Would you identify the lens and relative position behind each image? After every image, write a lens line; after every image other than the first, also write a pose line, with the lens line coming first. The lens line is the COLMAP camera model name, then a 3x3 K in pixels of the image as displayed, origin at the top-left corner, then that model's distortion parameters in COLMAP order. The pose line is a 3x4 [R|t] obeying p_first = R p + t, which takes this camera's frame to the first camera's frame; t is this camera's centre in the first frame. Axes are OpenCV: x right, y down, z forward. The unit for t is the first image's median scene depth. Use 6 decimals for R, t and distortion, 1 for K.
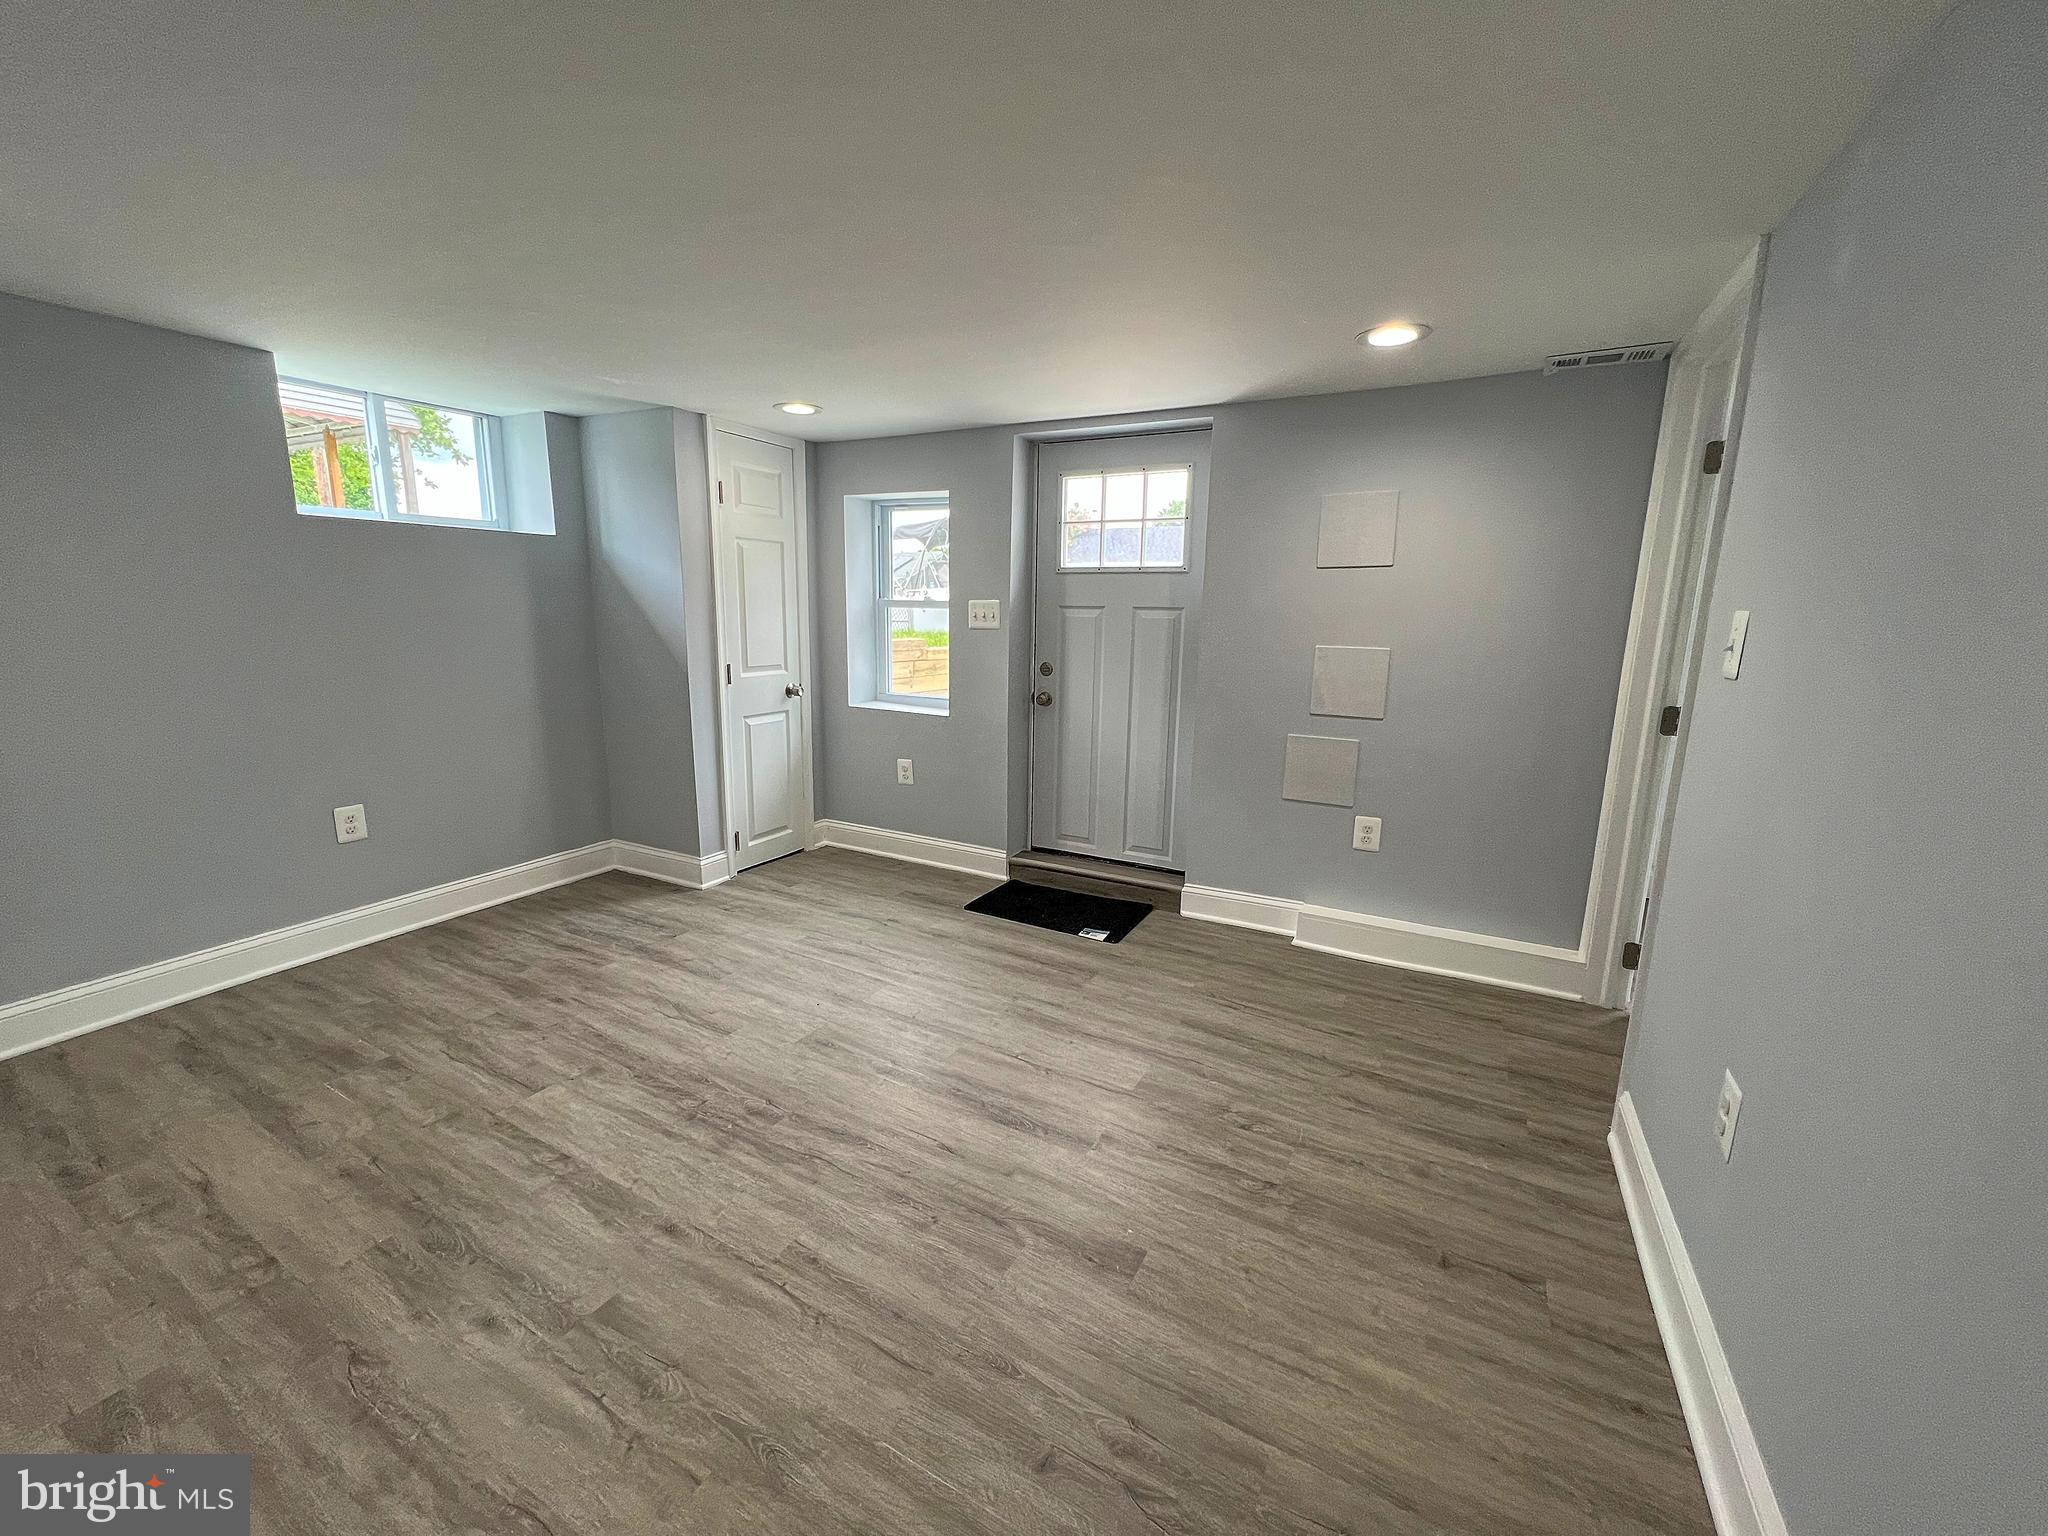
lens RADIAL K [[818.3, 0, 1016.2], [0, 818.3, 765.1], [0, 0, 1]] dist [0.000005, 0.000562]
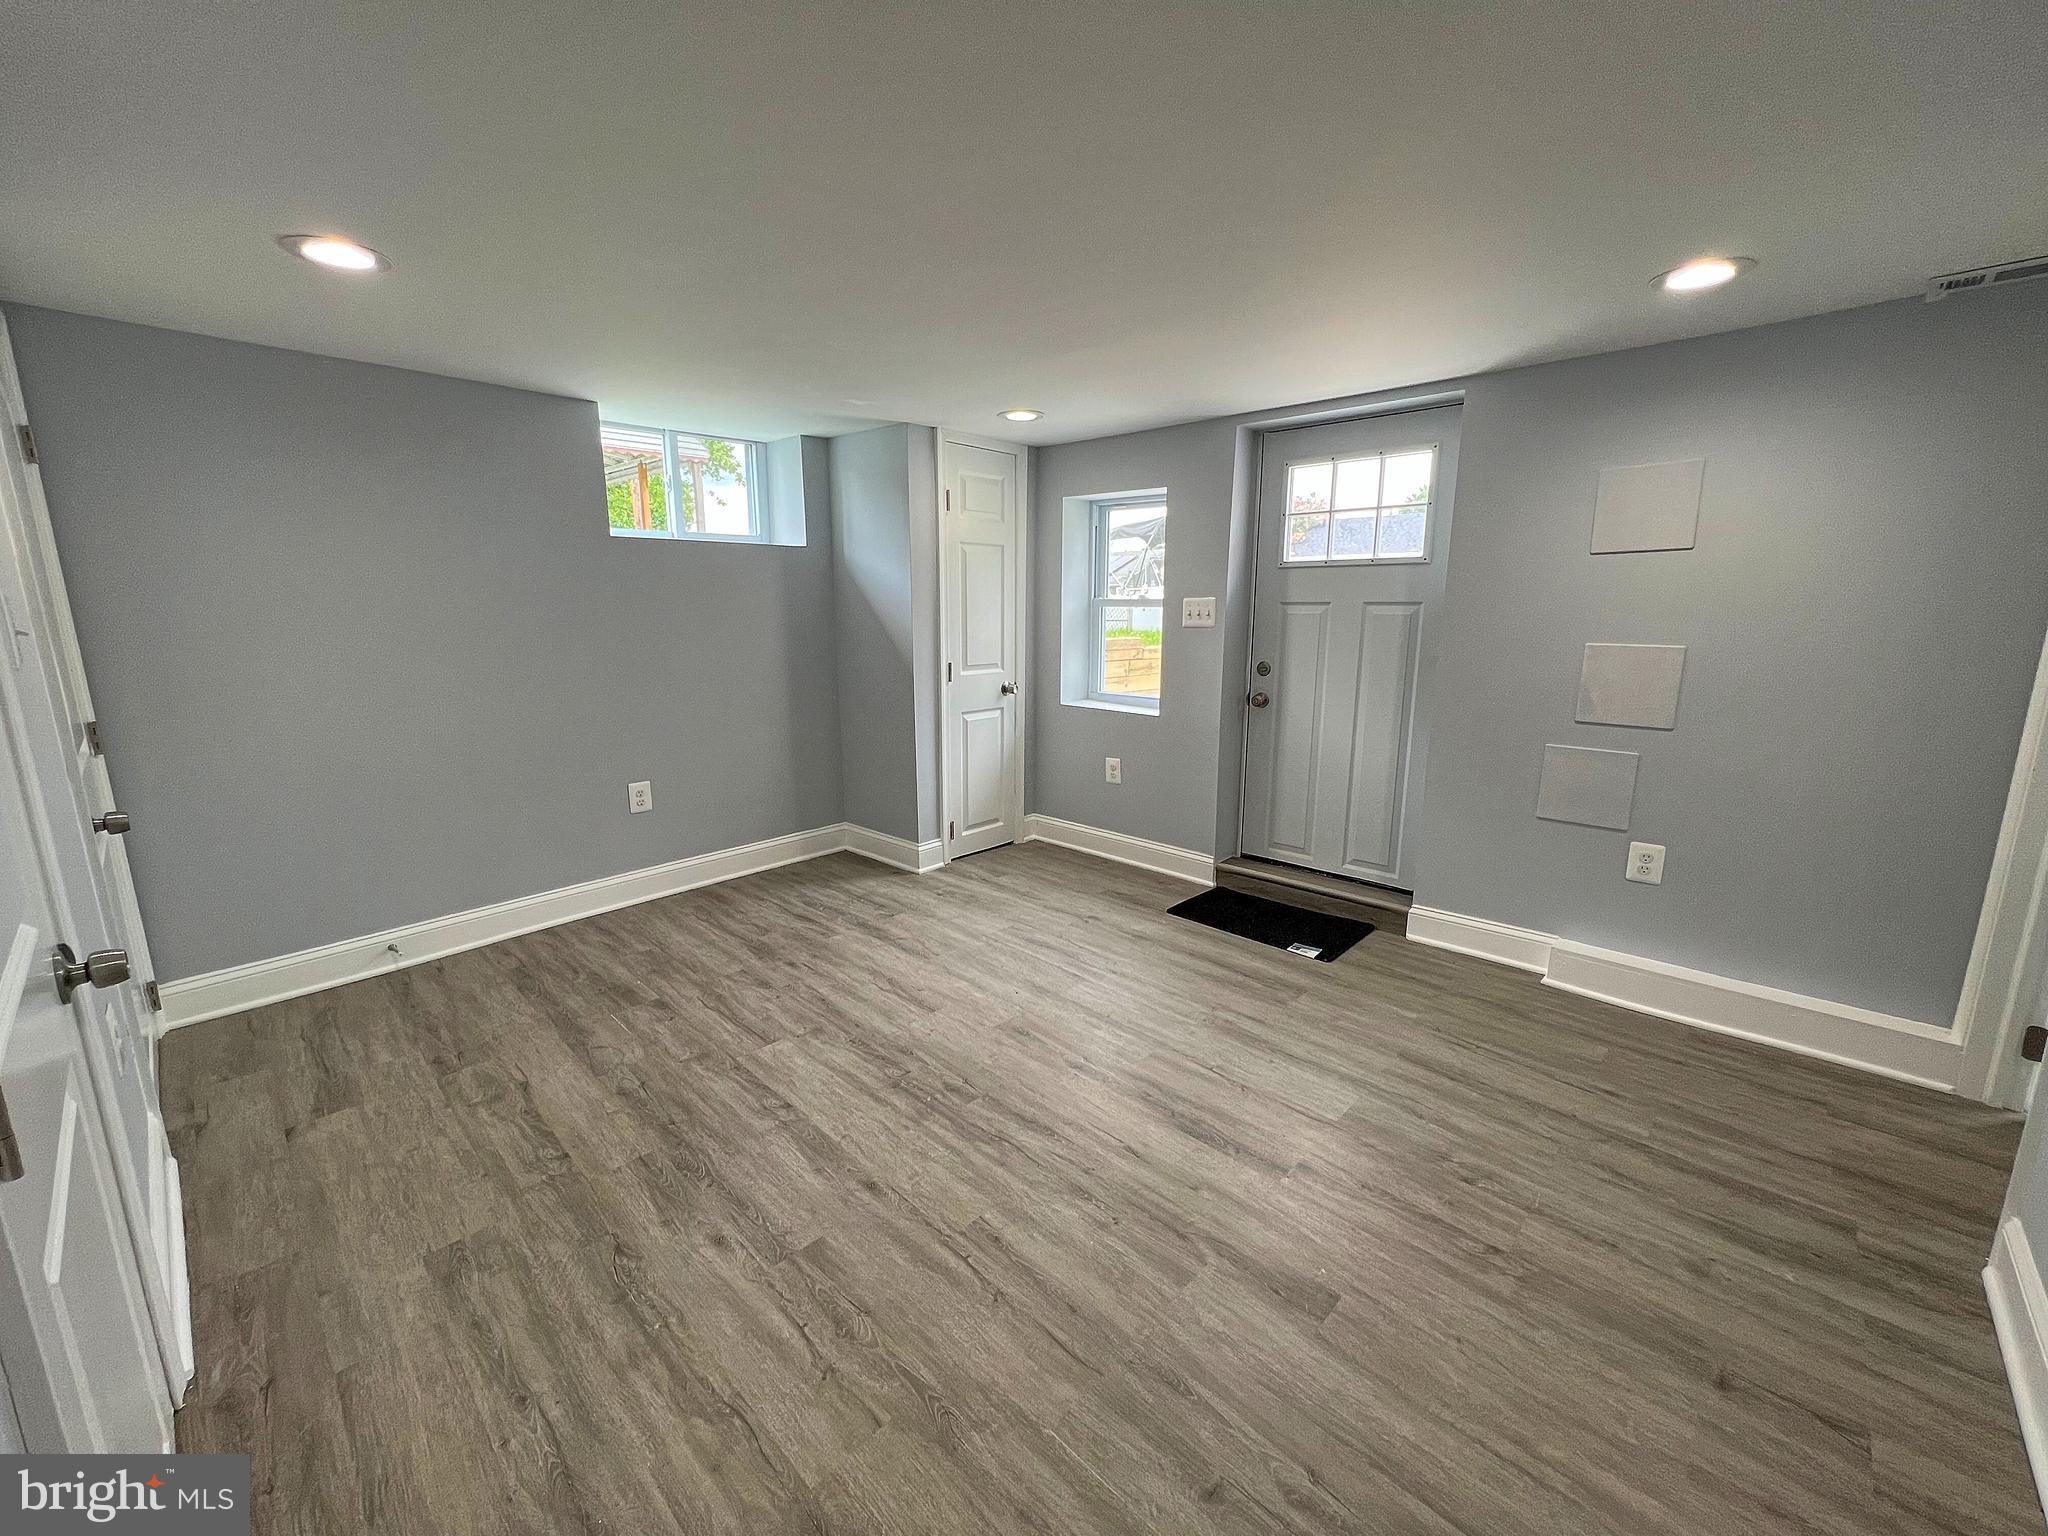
lens RADIAL K [[818.3, 0, 1016.2], [0, 818.3, 765.1], [0, 0, 1]] dist [0.000005, 0.000562]
pose [[0.965035, 0.035154, -0.259754, 0.016607], [-0.034836, 0.999376, 0.005828, -0.000639], [0.259797, 0.003424, 0.965657, 0.003237]]
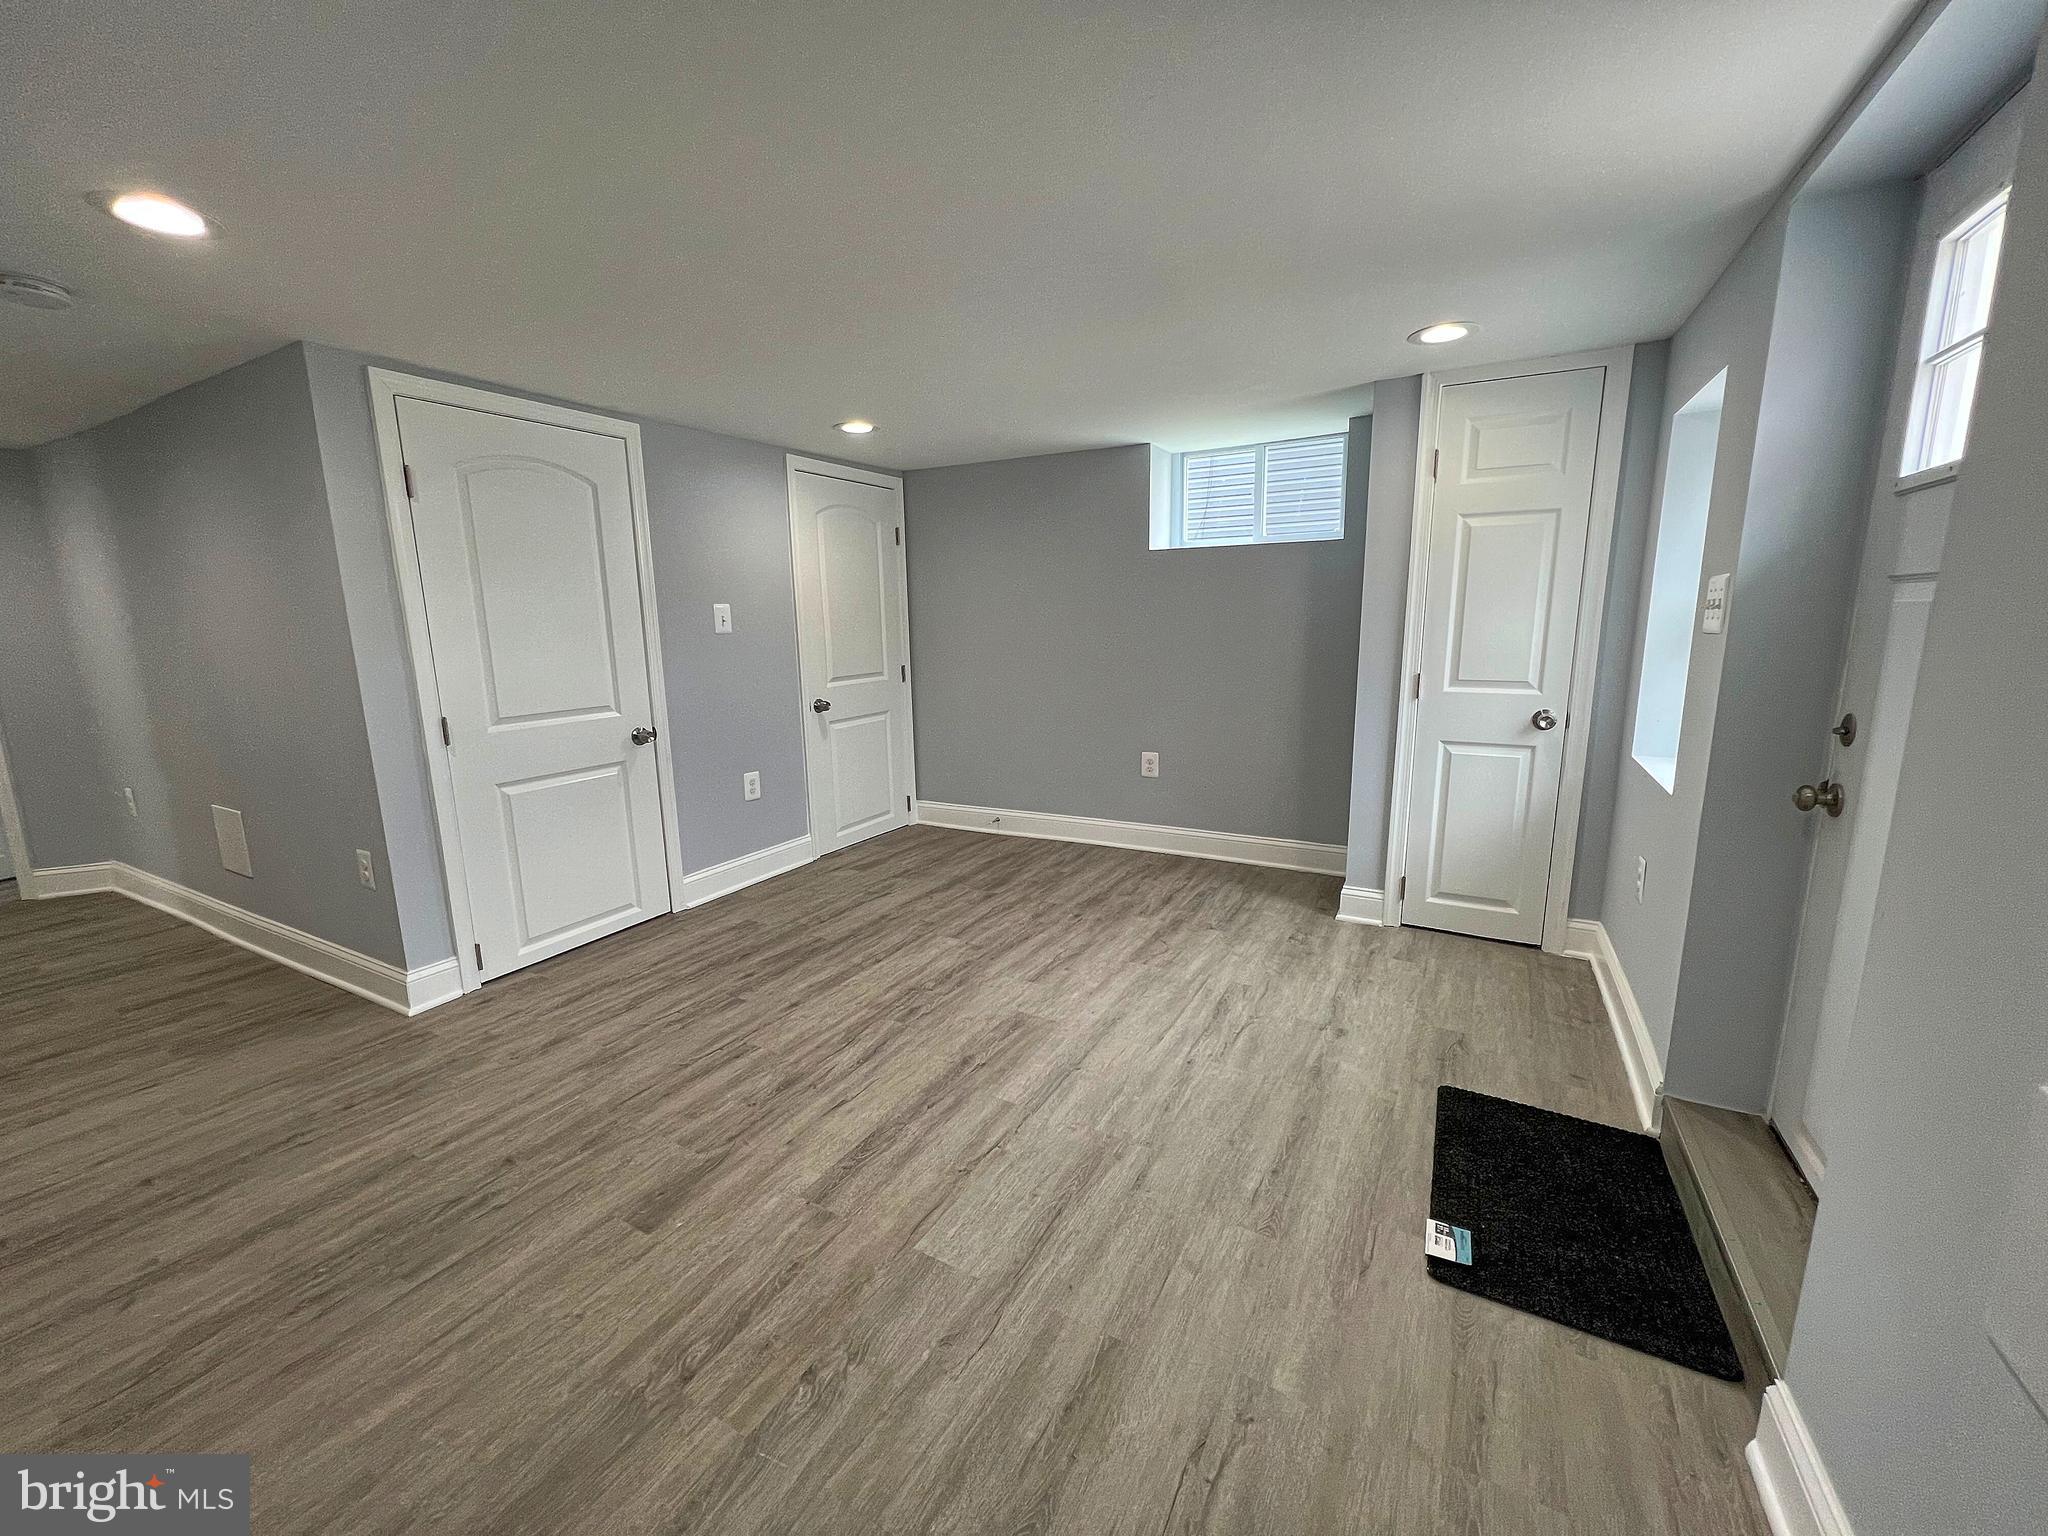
lens RADIAL K [[818.3, 0, 1016.2], [0, 818.3, 765.1], [0, 0, 1]] dist [0.000005, 0.000562]
pose [[-0.013006, 0.165277, -0.986161, 0.737421], [-0.177866, 0.970134, 0.164937, -0.150684], [0.983969, 0.177550, 0.016780, 0.927840]]
